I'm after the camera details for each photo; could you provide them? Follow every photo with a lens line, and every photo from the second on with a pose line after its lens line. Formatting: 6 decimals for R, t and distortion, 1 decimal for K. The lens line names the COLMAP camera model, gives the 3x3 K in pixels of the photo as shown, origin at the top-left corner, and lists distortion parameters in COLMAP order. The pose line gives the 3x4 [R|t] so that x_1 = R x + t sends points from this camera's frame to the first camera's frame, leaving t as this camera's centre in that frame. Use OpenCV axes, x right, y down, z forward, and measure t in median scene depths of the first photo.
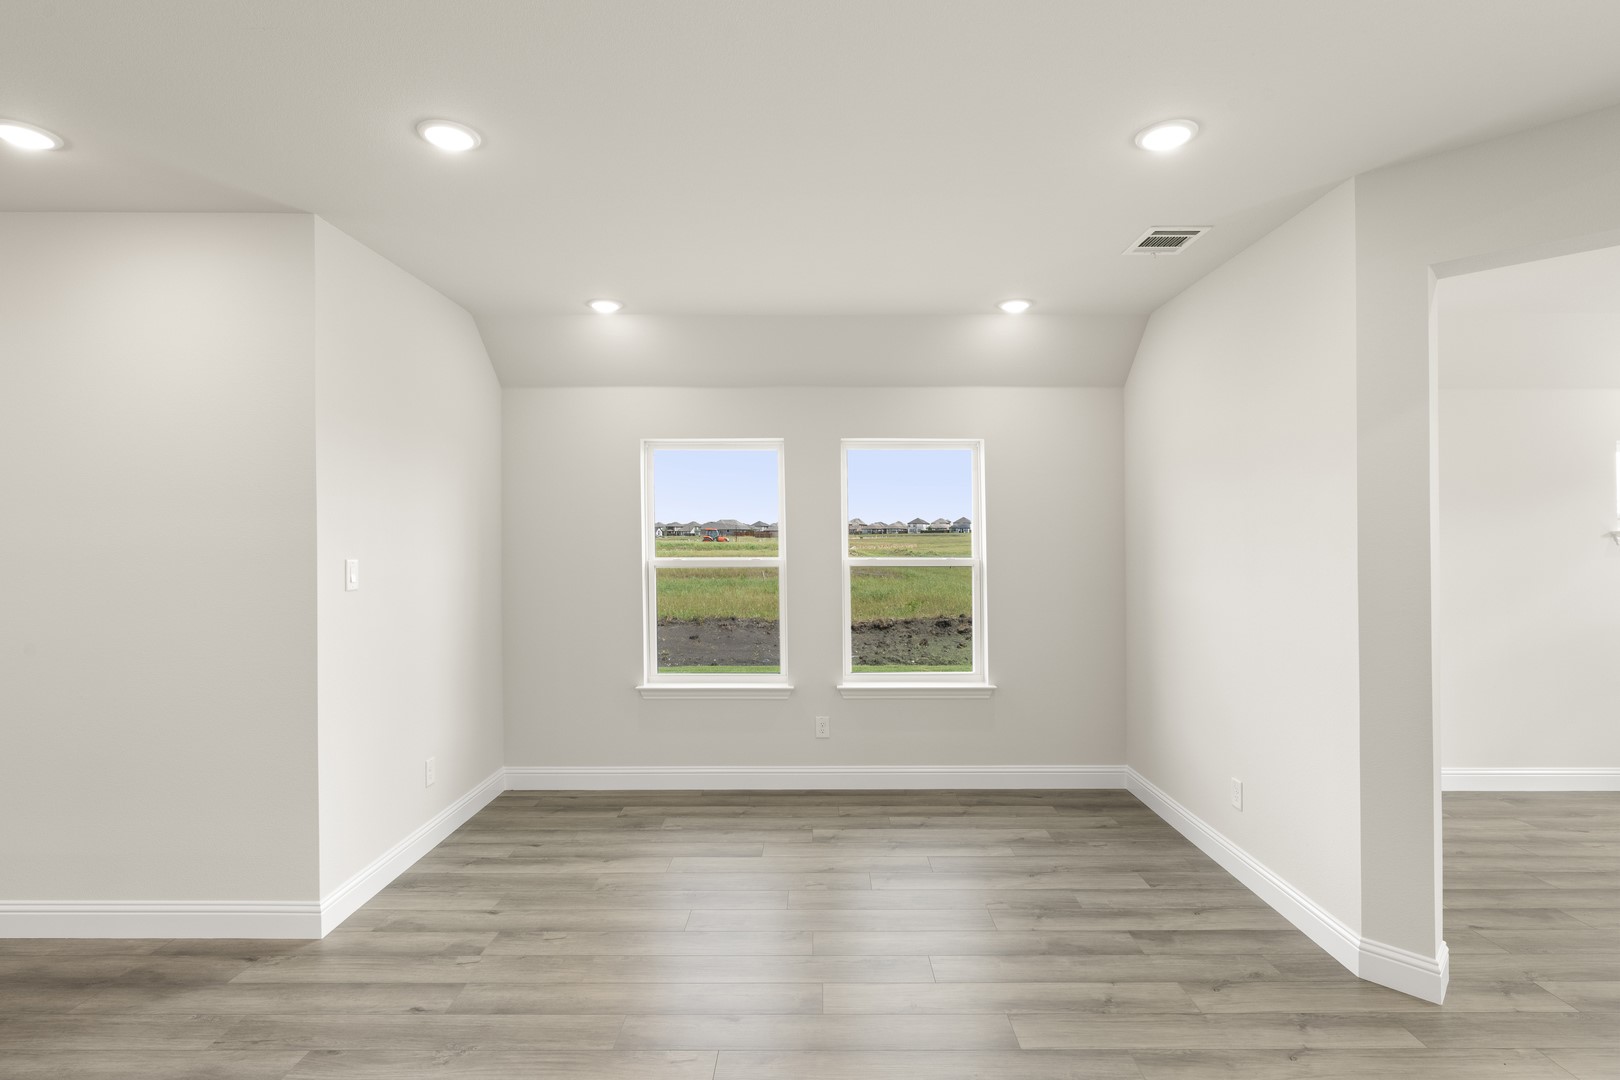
lens RADIAL K [[837.7, 0, 810.0], [0, 837.7, 540.0], [0, 0, 1]] dist [0.001413, 0.000333]
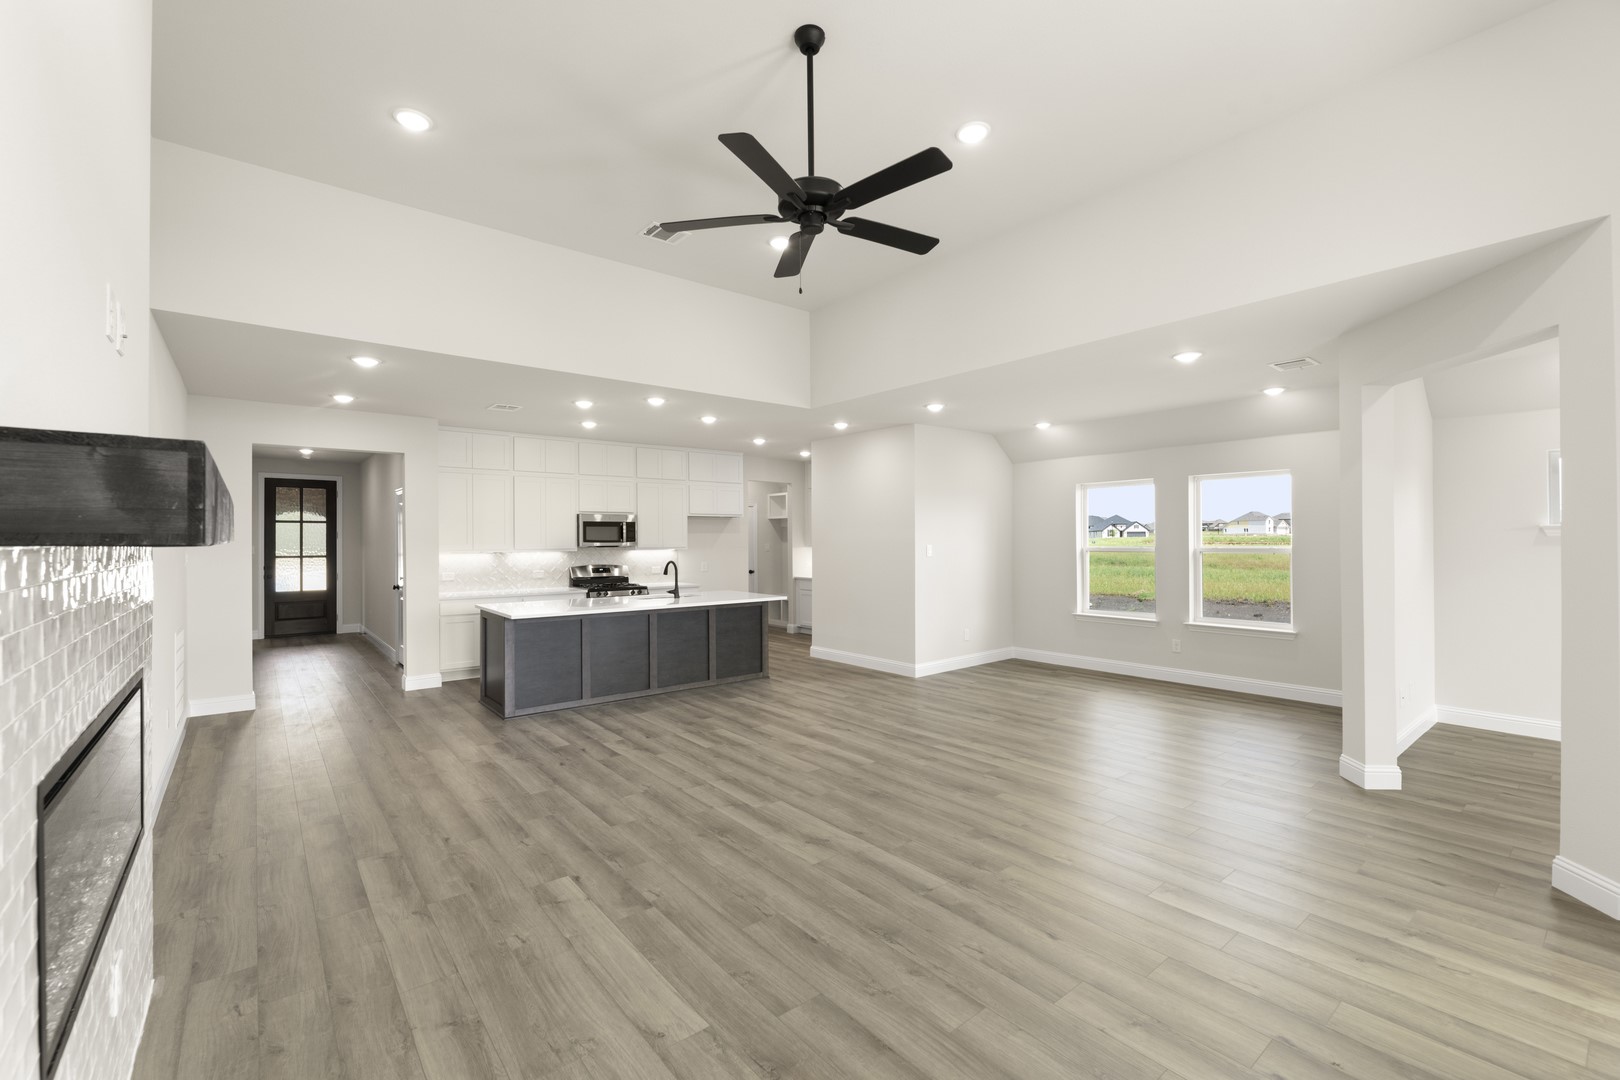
lens RADIAL K [[686.3, 0, 810.0], [0, 686.3, 540.0], [0, 0, 1]] dist [0.000019, -0.000004]
pose [[0.642732, -0.002508, -0.766087, 0.648909], [0.004414, 0.999990, 0.000429, 0.002607], [0.766078, -0.003658, 0.642737, -0.512055]]
